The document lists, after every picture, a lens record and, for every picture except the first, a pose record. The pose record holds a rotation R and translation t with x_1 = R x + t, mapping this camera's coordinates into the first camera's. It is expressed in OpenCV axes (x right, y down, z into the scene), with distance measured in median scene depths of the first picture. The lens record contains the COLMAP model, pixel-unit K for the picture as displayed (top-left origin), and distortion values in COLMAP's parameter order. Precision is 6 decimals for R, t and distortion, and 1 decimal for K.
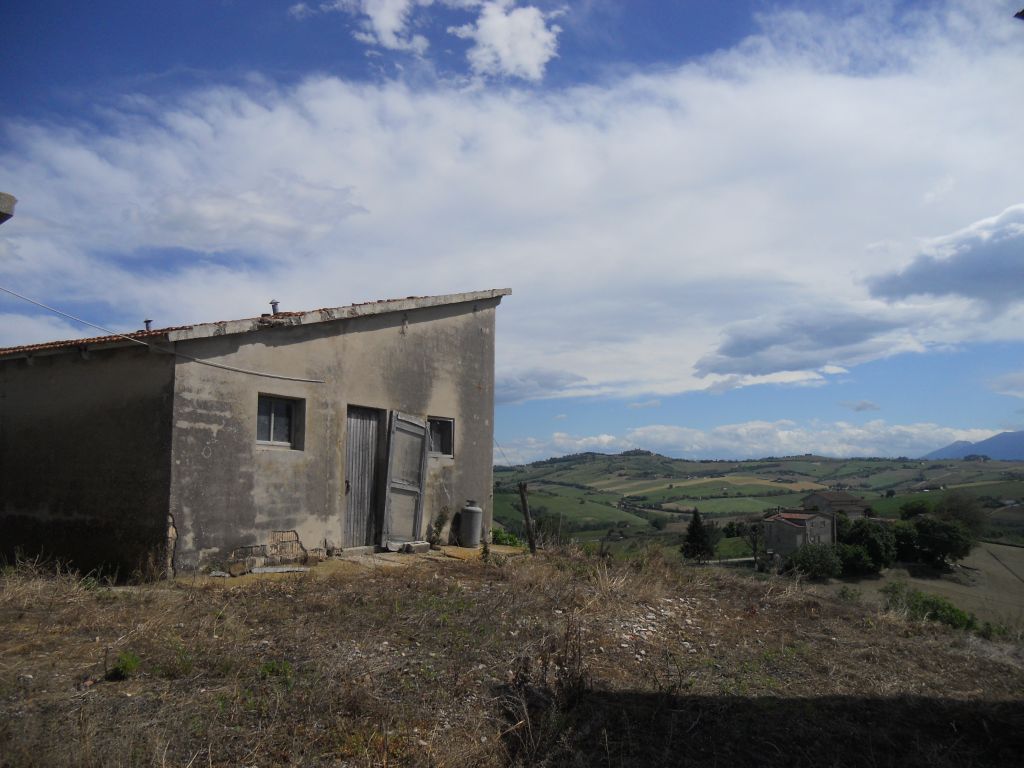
lens RADIAL K [[773.4, 0, 512.9], [0, 773.4, 397.7], [0, 0, 1]] dist [-0.074420, 0.001869]
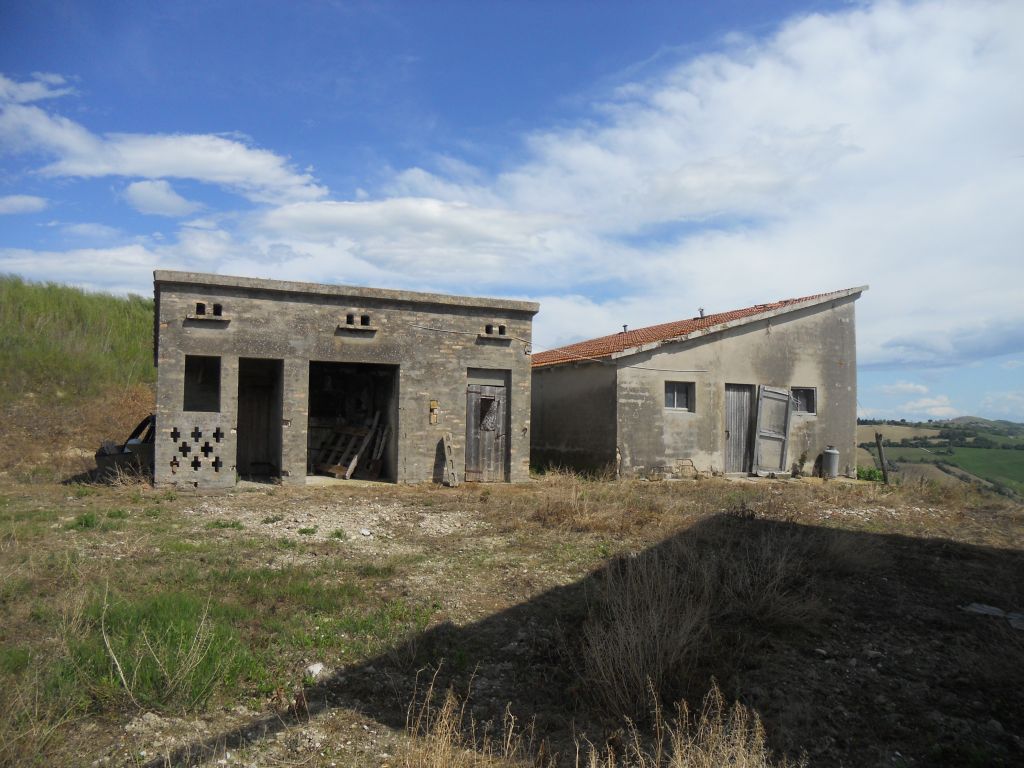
lens RADIAL K [[773.4, 0, 512.9], [0, 773.4, 397.7], [0, 0, 1]] dist [-0.074420, 0.001869]
pose [[0.803747, -0.014526, -0.594793, 0.356357], [0.051900, 0.997603, 0.045769, -0.053910], [0.592703, -0.067656, 0.802575, -0.512976]]
